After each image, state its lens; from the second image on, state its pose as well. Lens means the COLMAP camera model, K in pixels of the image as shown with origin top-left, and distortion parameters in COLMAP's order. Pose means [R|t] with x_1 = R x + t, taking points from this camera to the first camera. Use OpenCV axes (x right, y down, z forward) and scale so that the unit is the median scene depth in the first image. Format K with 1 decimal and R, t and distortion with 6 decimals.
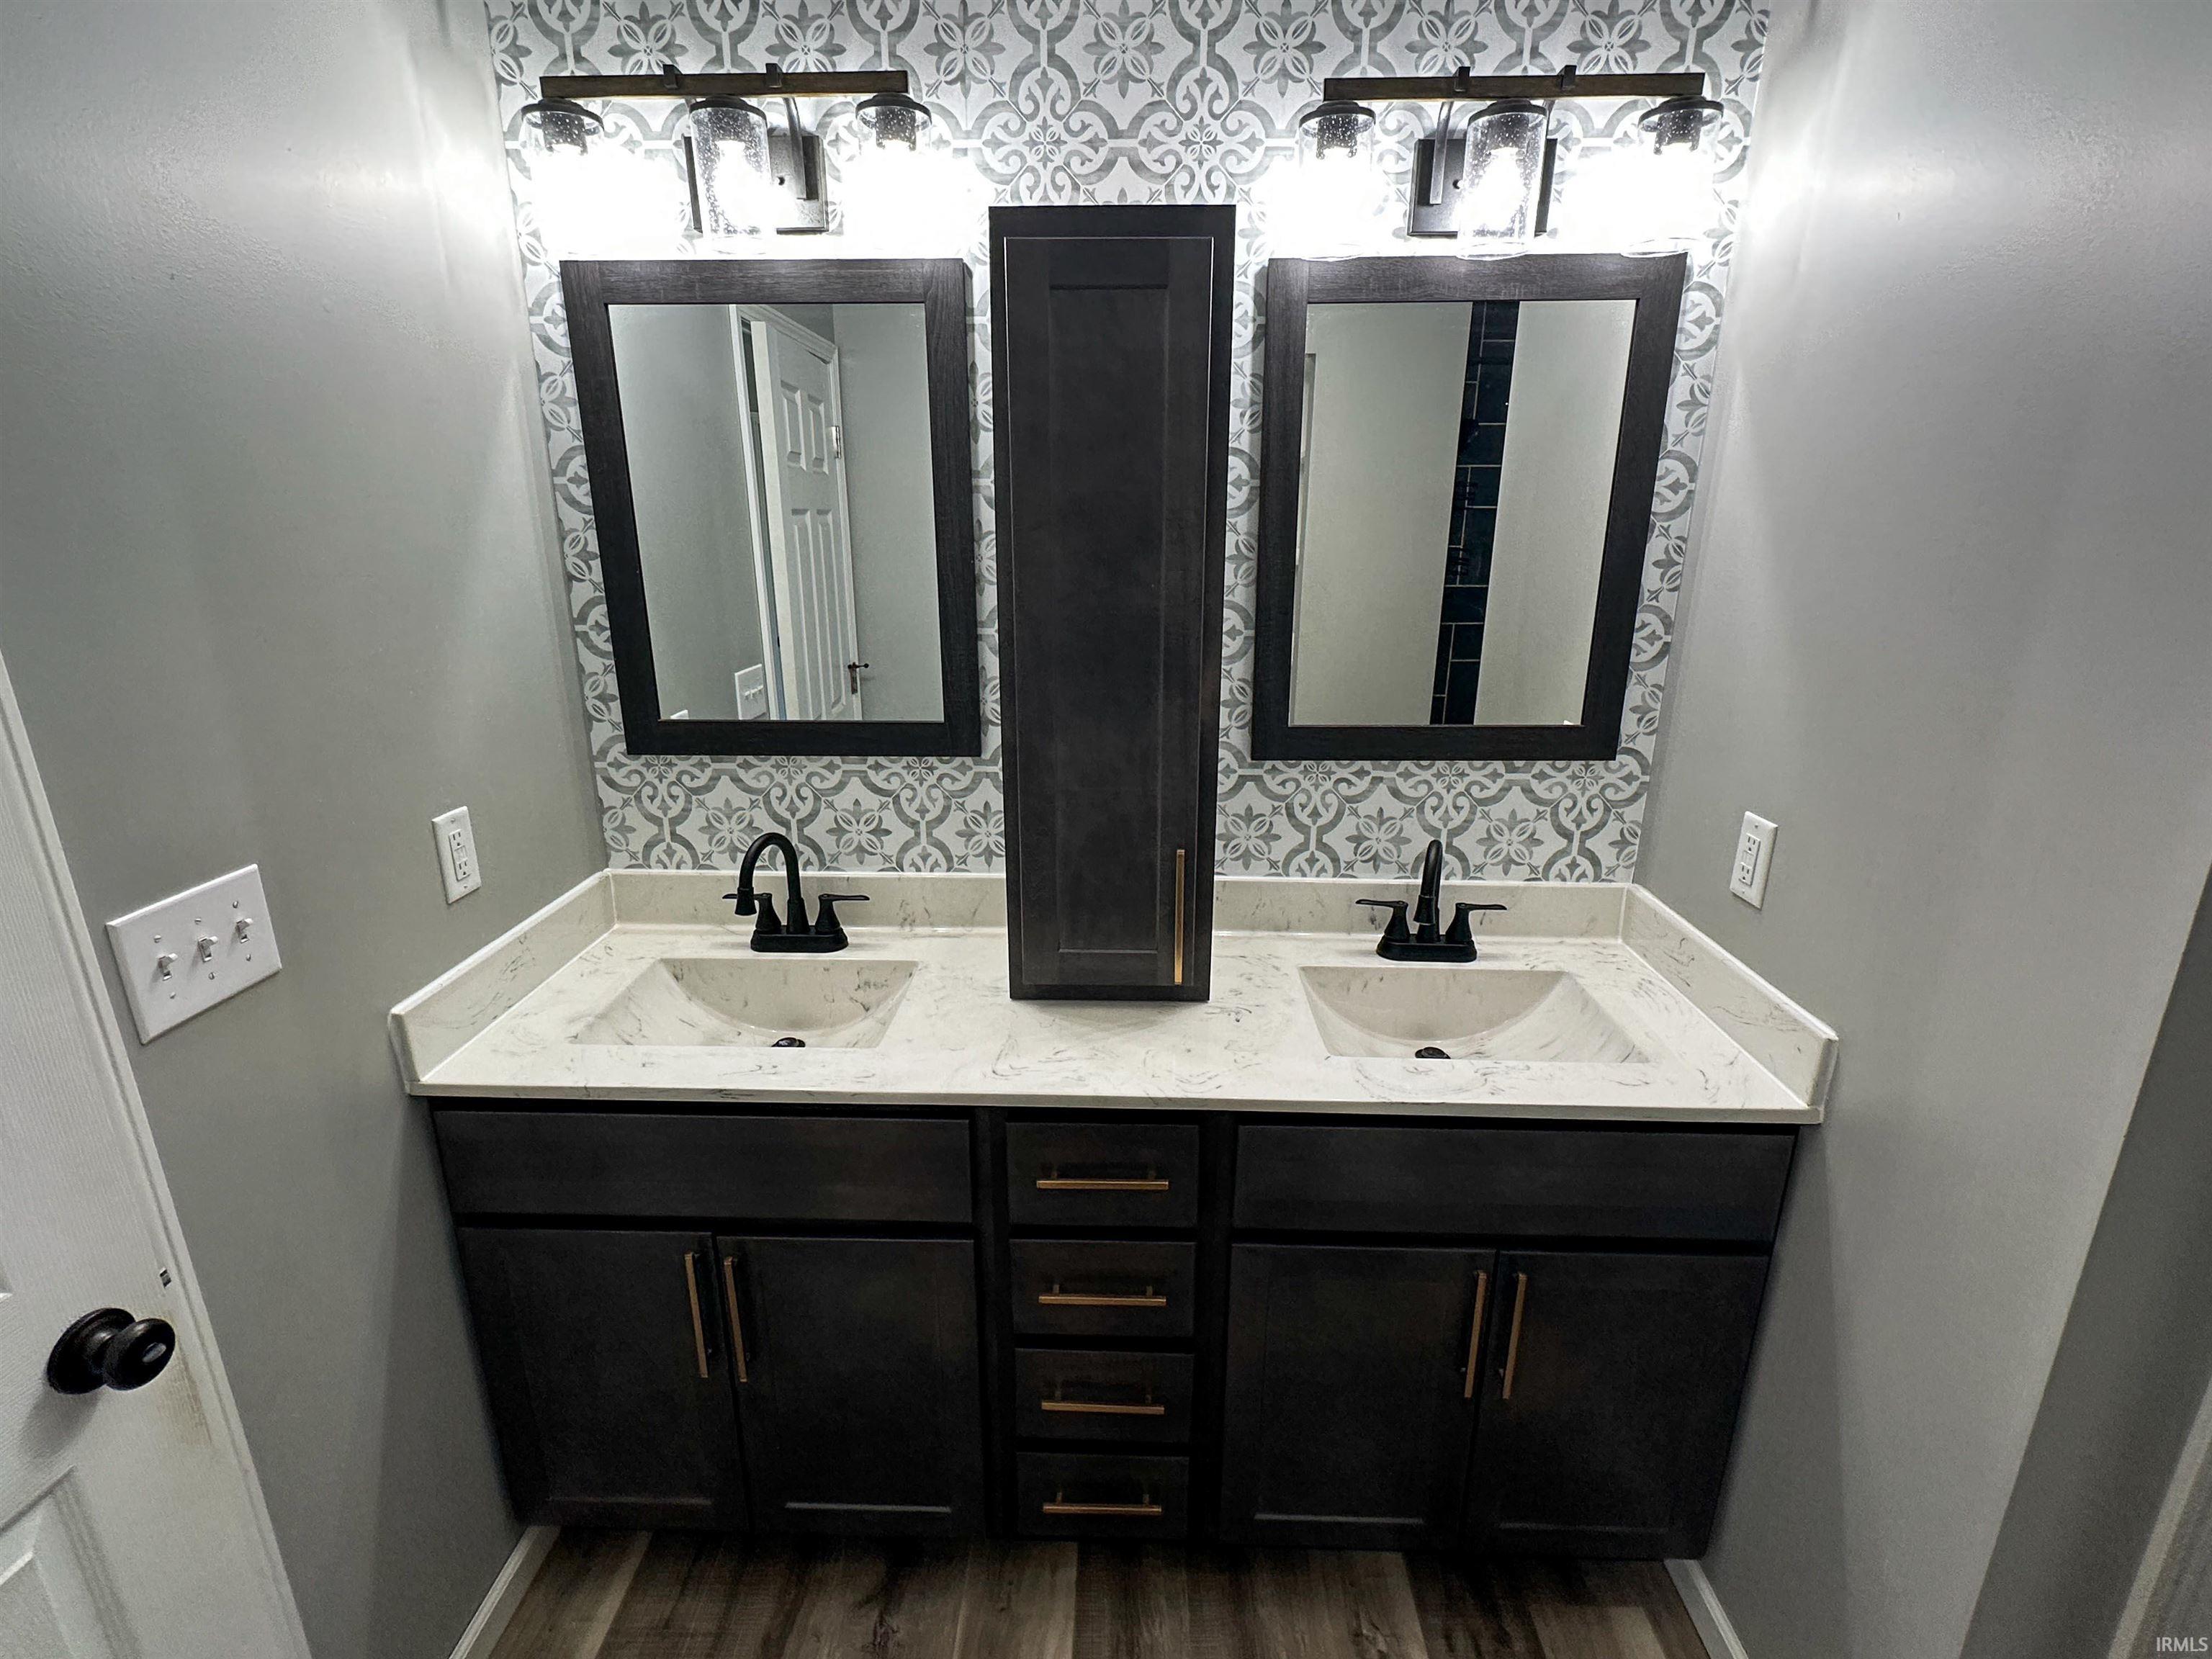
lens RADIAL K [[1012.8, 0, 1111.6], [0, 1012.8, 834.4], [0, 0, 1]] dist [0.001665, 0.000386]
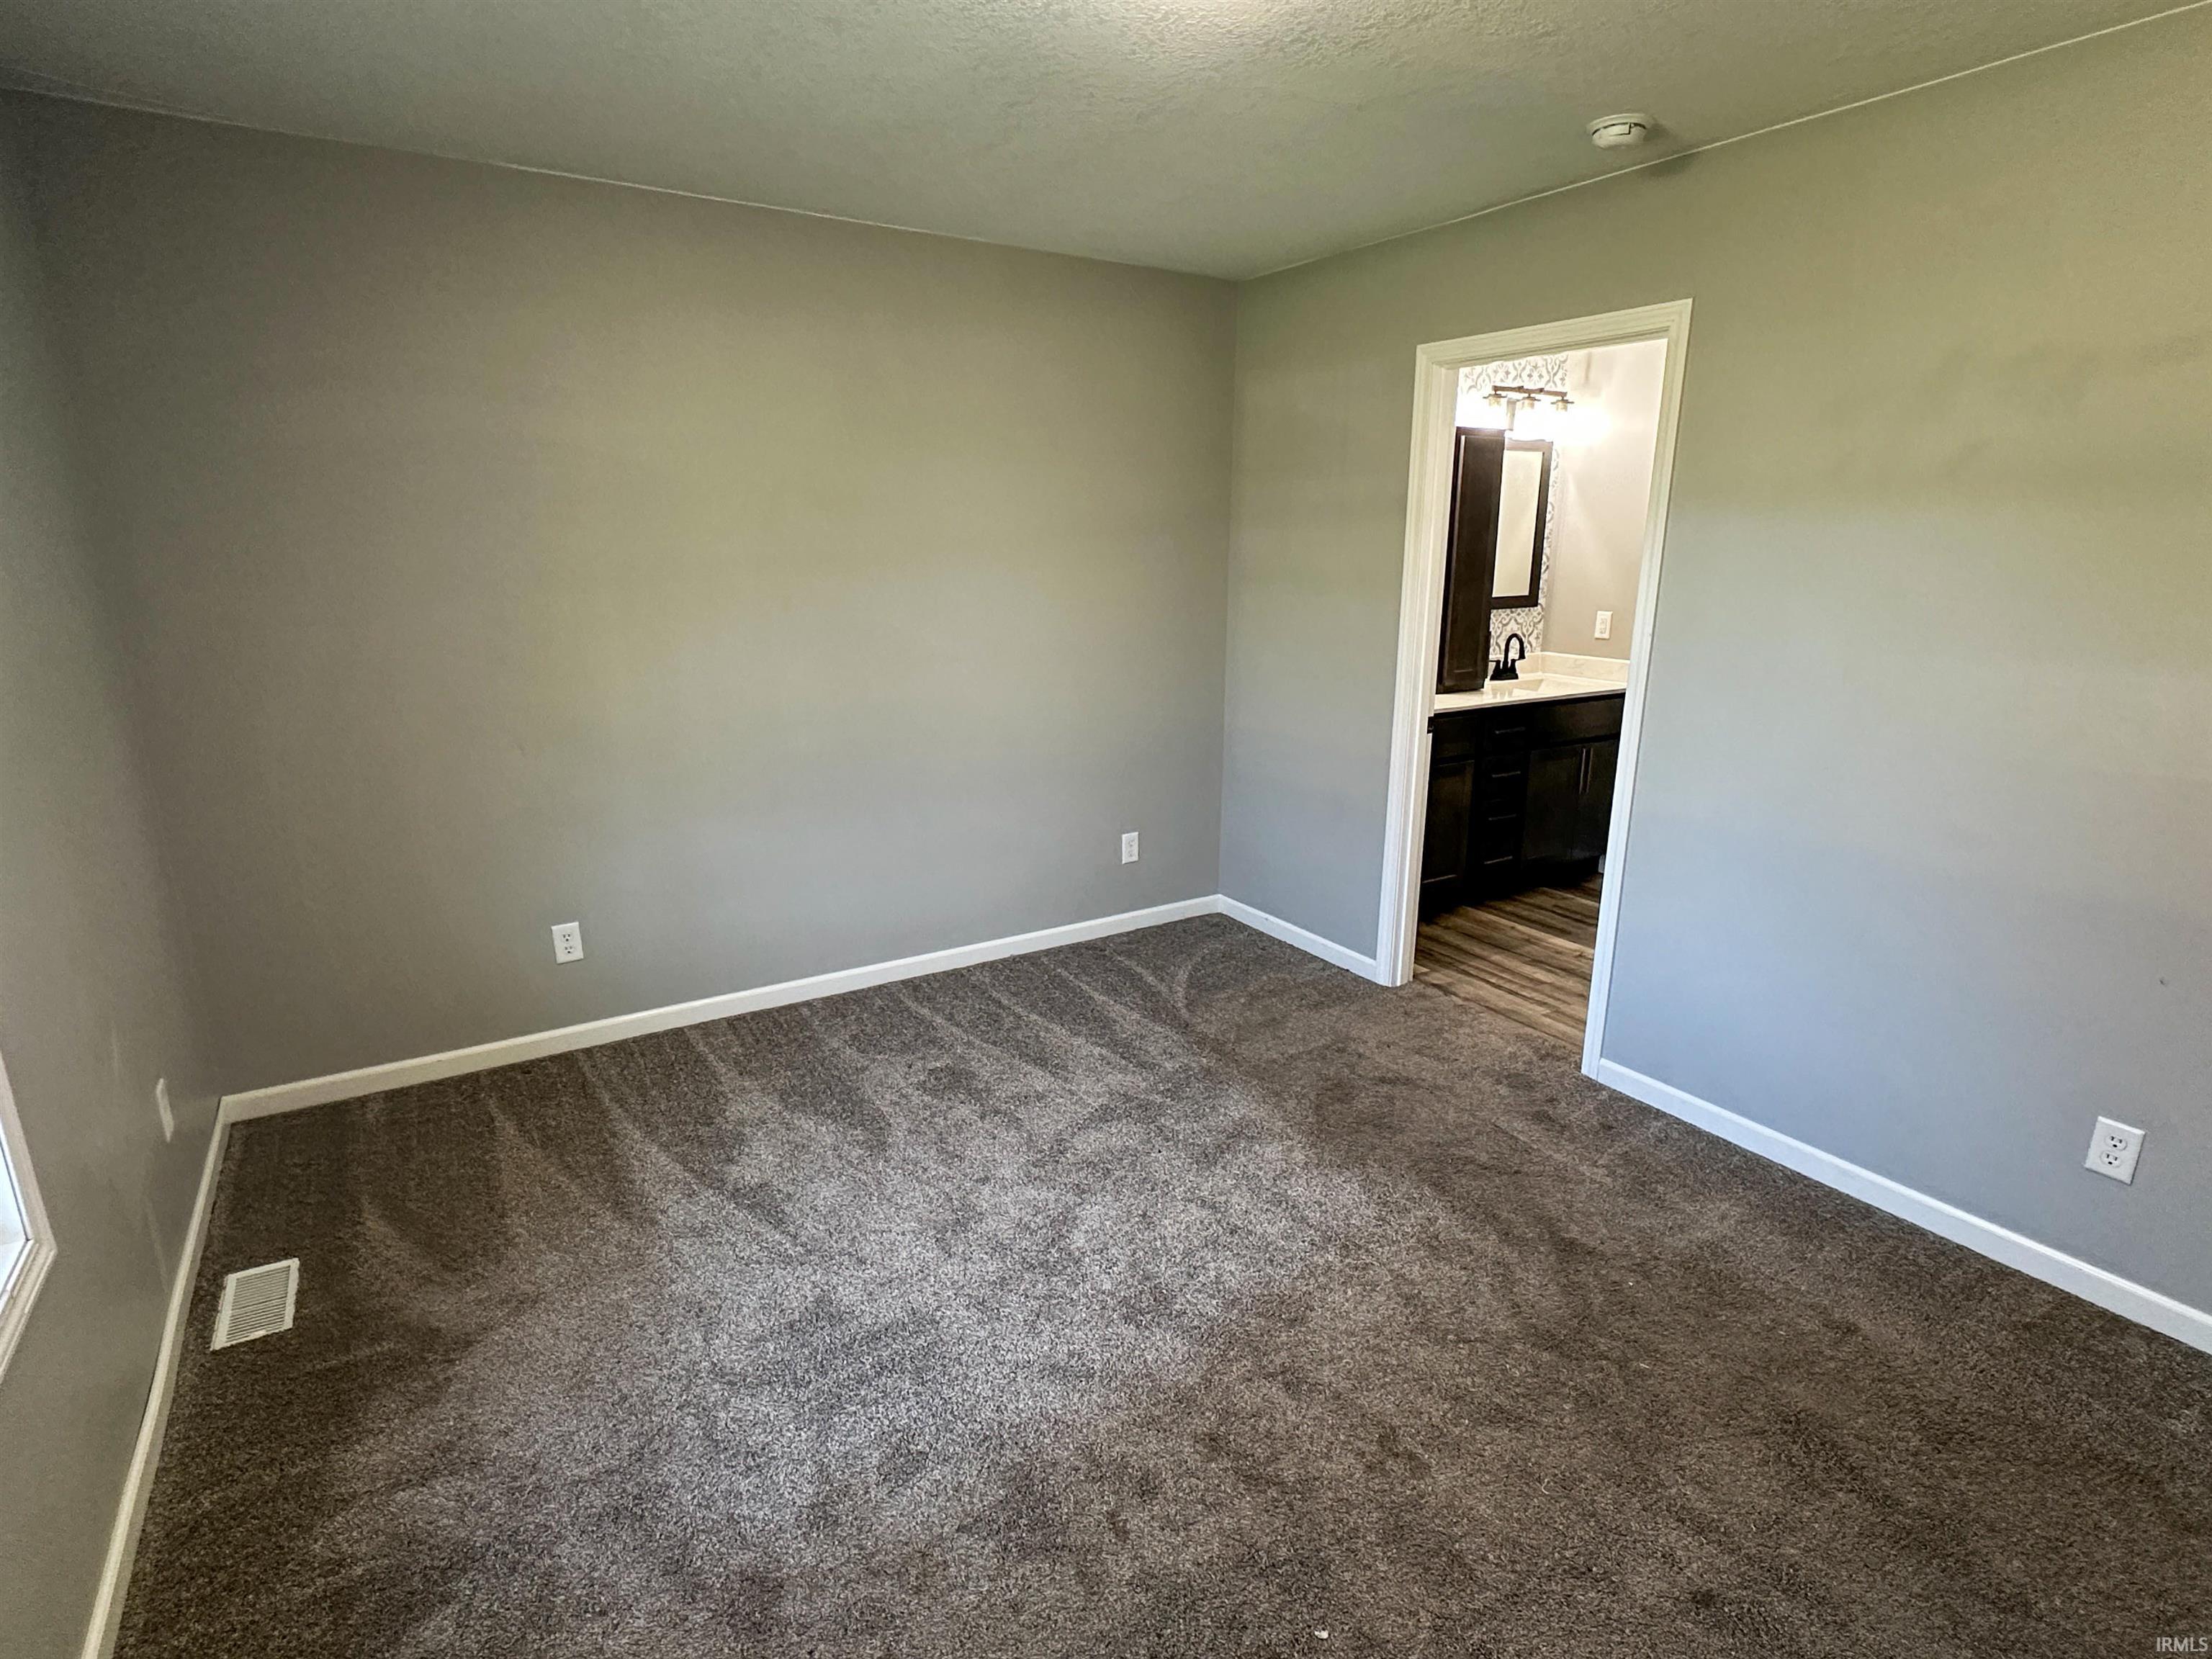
lens RADIAL K [[1086.2, 0, 1105.5], [0, 1086.2, 835.0], [0, 0, 1]] dist [0.000394, -0.000577]
pose [[0.837363, -0.144135, 0.527303, -2.500606], [0.165098, 0.986249, 0.007407, 0.378566], [-0.521120, 0.080855, 0.849645, -1.023810]]
